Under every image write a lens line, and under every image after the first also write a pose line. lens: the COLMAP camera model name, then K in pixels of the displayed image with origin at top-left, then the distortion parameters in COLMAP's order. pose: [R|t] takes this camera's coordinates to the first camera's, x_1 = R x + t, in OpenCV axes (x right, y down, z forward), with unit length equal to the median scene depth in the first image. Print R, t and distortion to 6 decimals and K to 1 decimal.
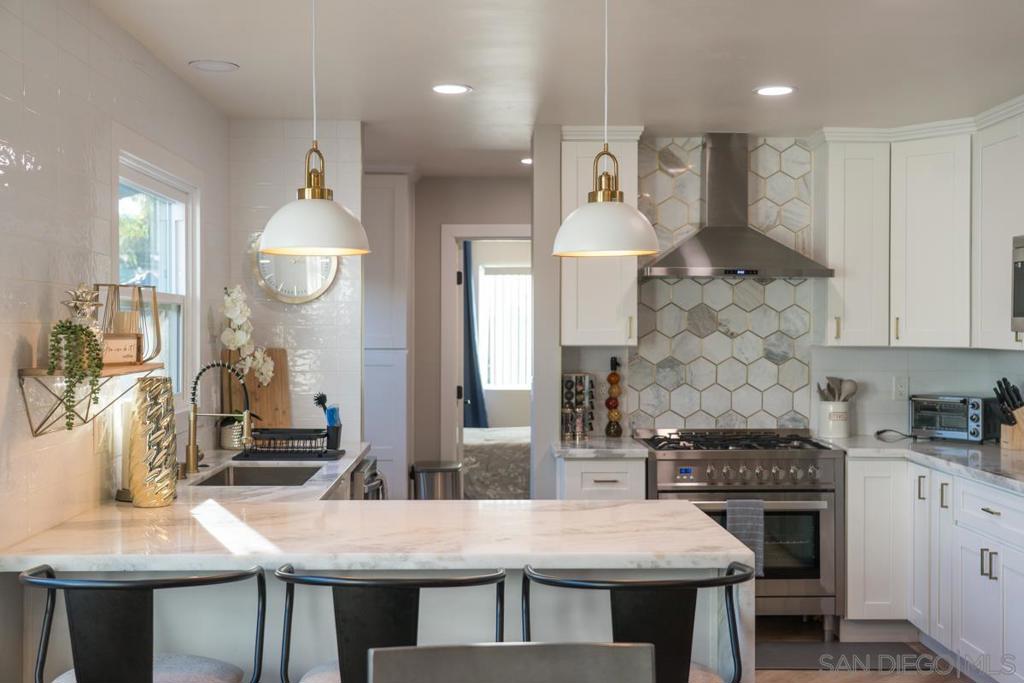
lens RADIAL K [[1164.5, 0, 511.4], [0, 1164.5, 340.8], [0, 0, 1]] dist [0.046848, 0.000000]
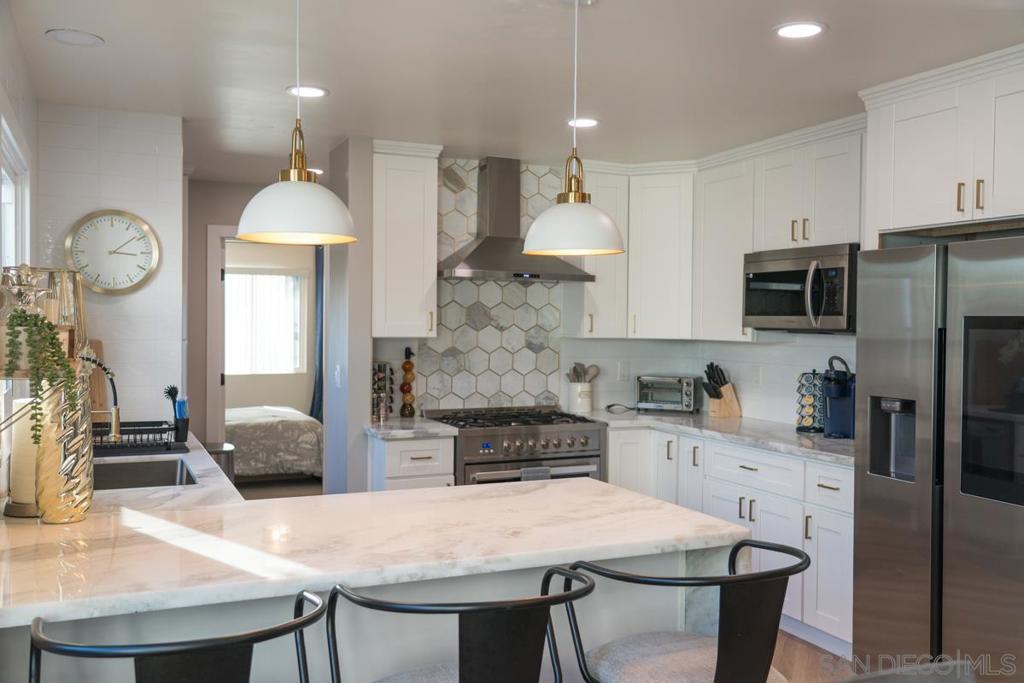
lens RADIAL K [[902.4, 0, 512.5], [0, 902.4, 339.5], [0, 0, 1]] dist [0.019245, -0.008438]
pose [[0.922144, -0.000445, 0.386846, -0.167652], [-0.002993, 0.999961, 0.008287, -0.001407], [-0.386834, -0.008799, 0.922107, 0.155932]]
